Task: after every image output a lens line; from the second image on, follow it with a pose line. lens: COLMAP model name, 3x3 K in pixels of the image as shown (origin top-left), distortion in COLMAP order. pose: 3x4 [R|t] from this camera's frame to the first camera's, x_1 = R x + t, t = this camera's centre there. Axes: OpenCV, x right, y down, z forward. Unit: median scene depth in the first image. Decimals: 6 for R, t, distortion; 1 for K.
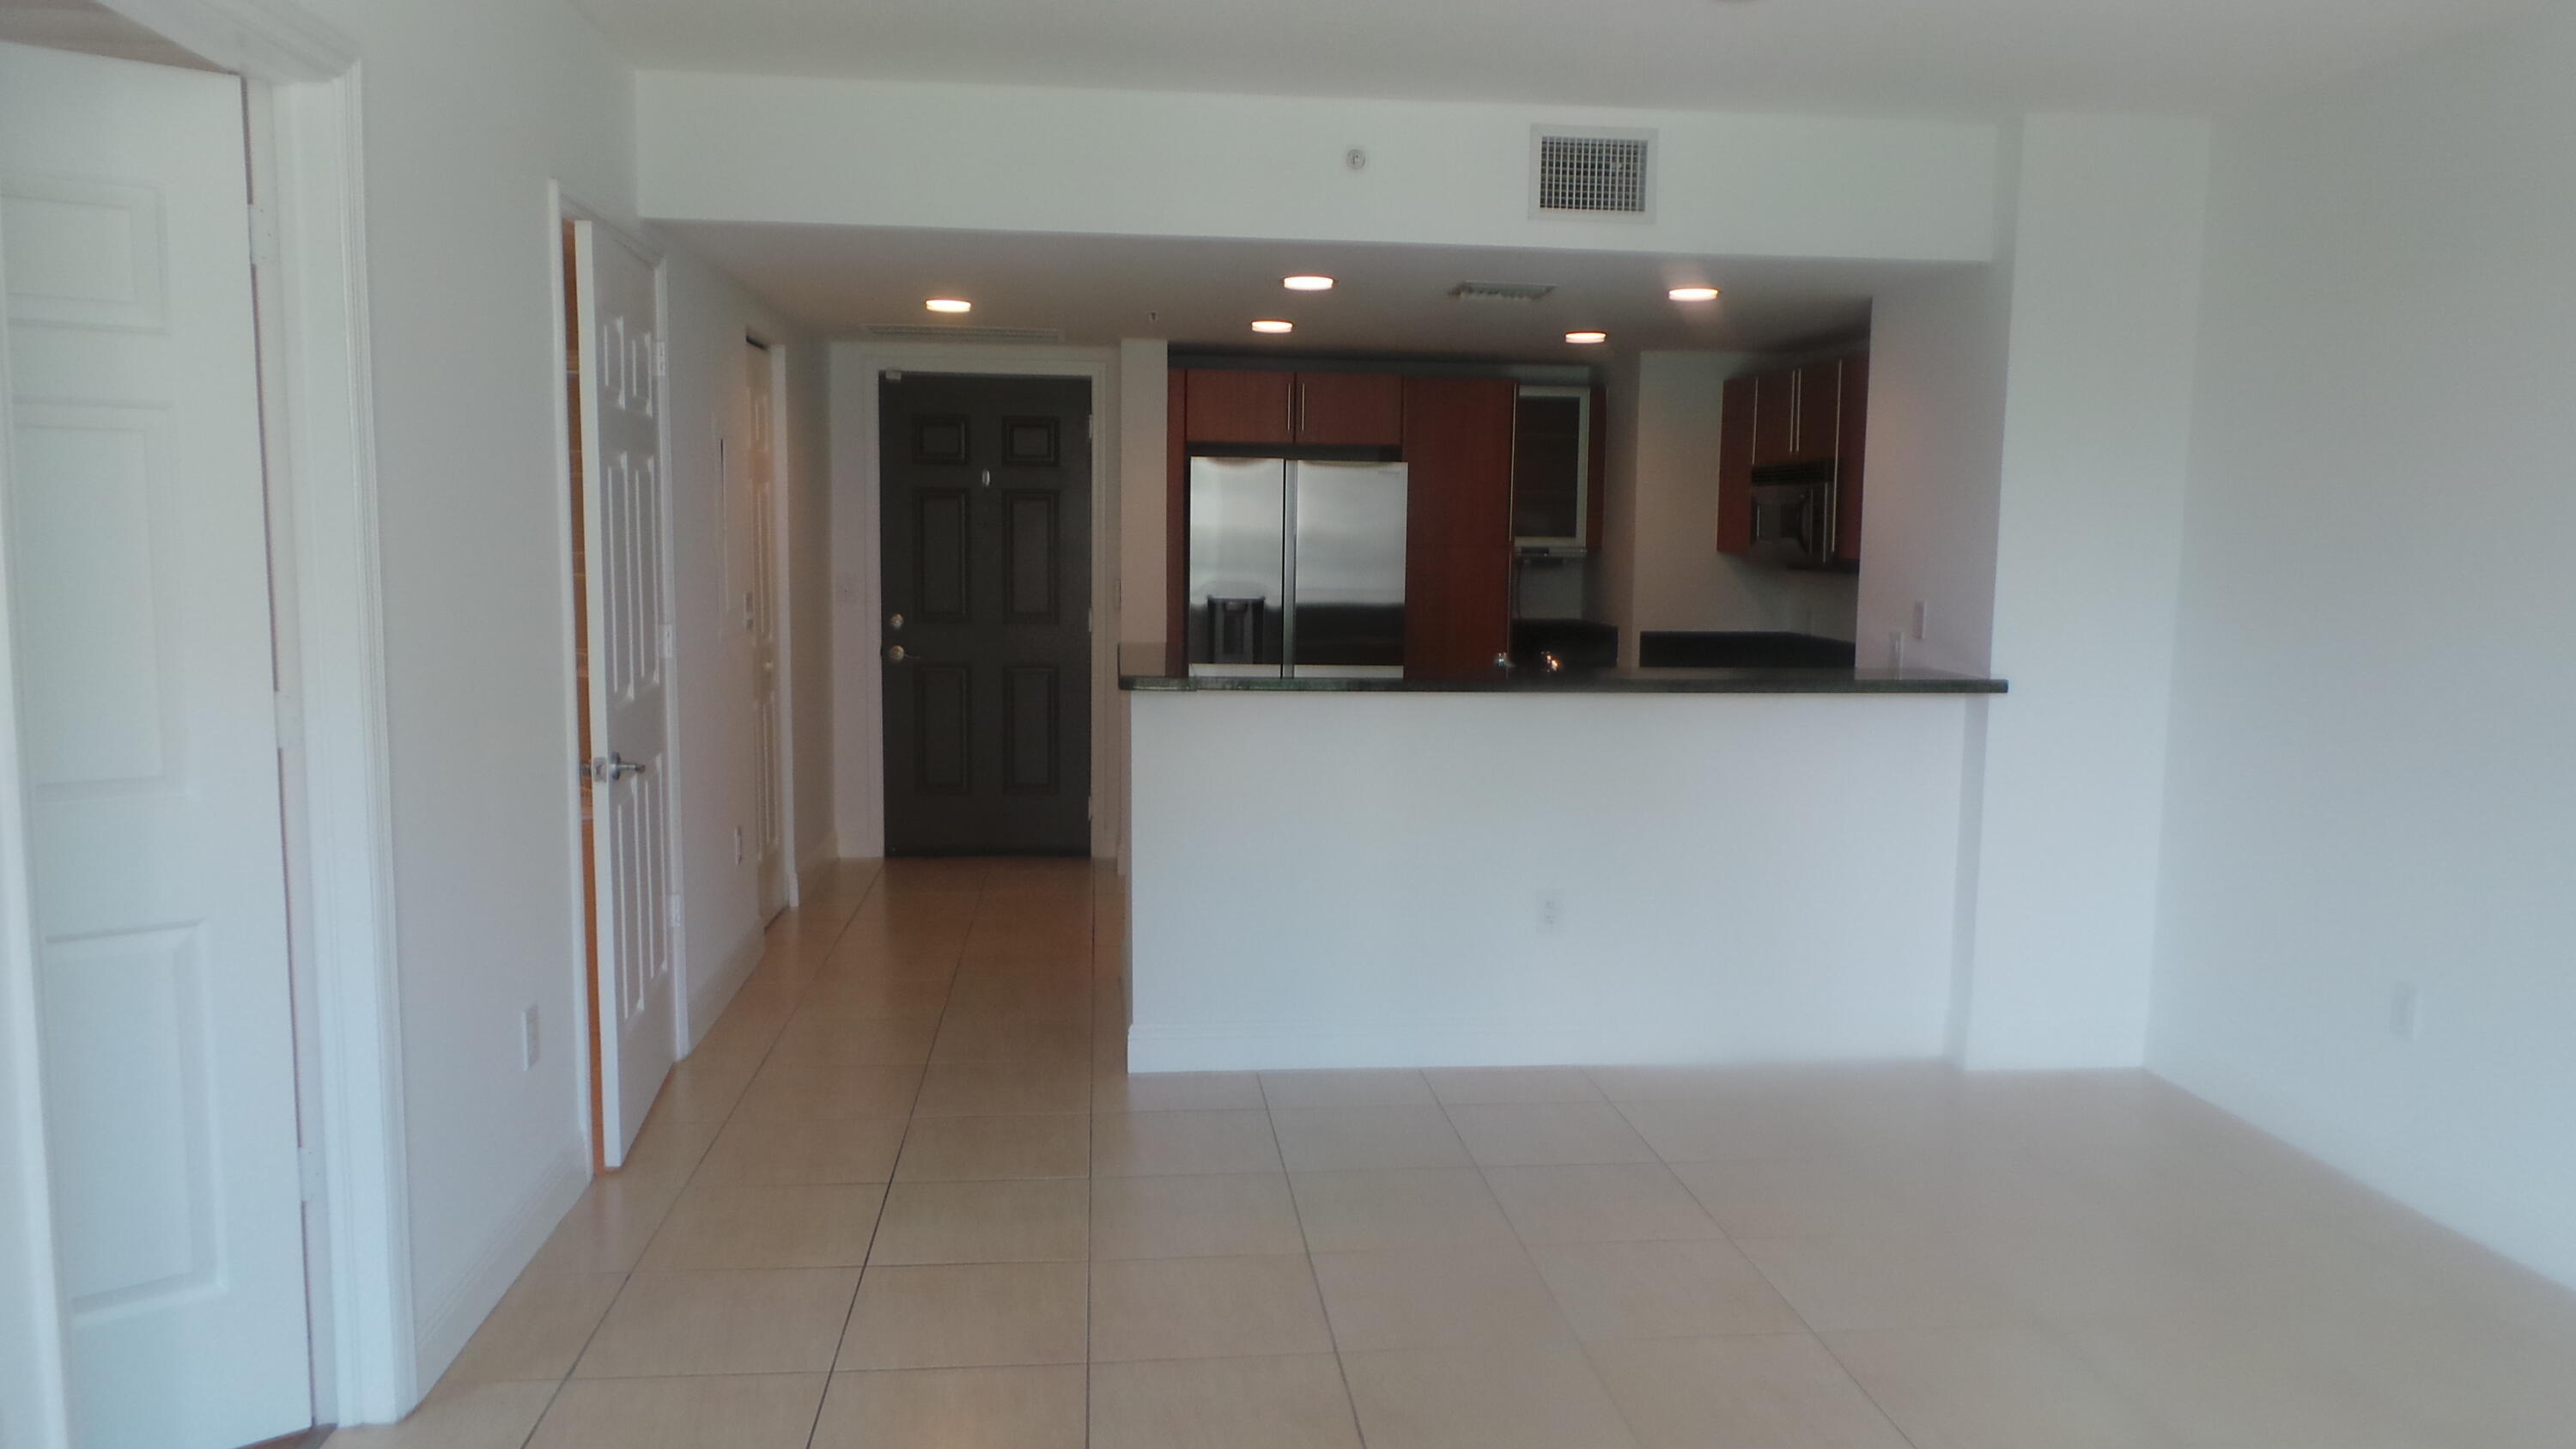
lens RADIAL K [[1815.2, 0, 1288.0], [0, 1815.2, 724.5], [0, 0, 1]] dist [0.005889, -0.000324]
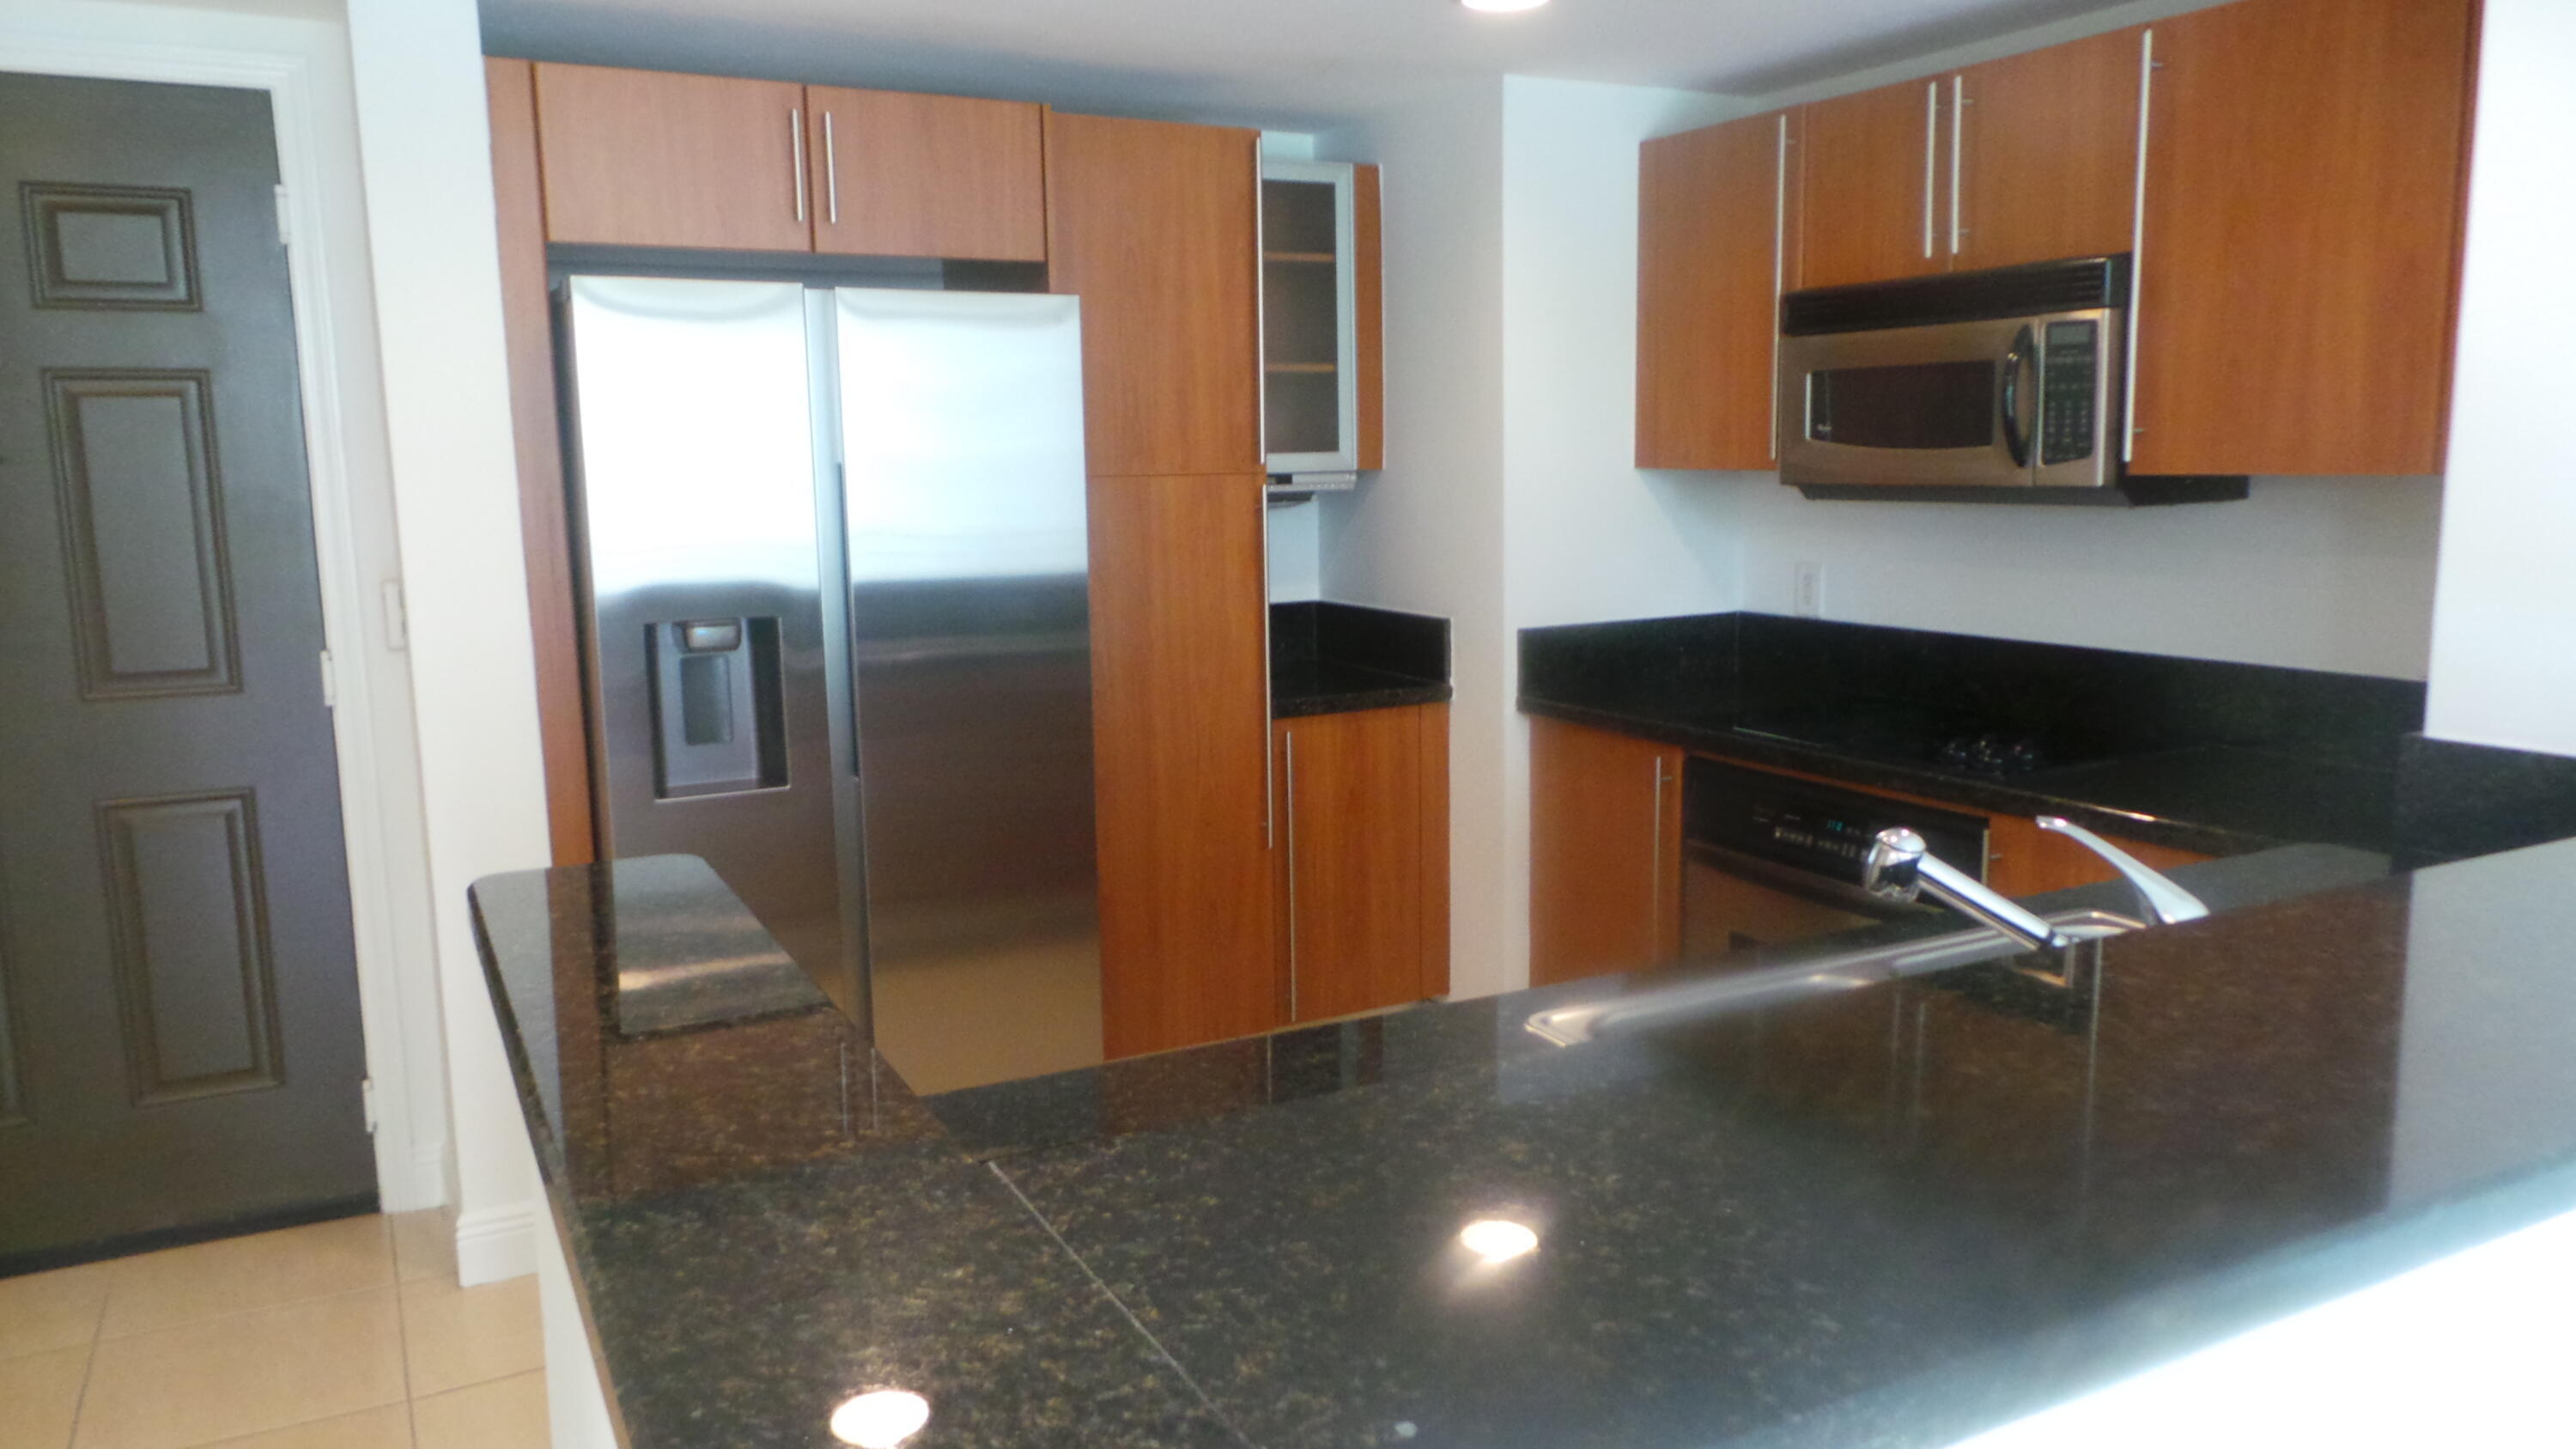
lens RADIAL K [[1819.5, 0, 1319.3], [0, 1819.5, 710.8], [0, 0, 1]] dist [0.003749, 0.002403]
pose [[0.925290, -0.082431, 0.370194, -0.054127], [0.070150, 0.996450, 0.046541, -0.055130], [-0.372716, -0.017095, 0.927788, 0.533054]]
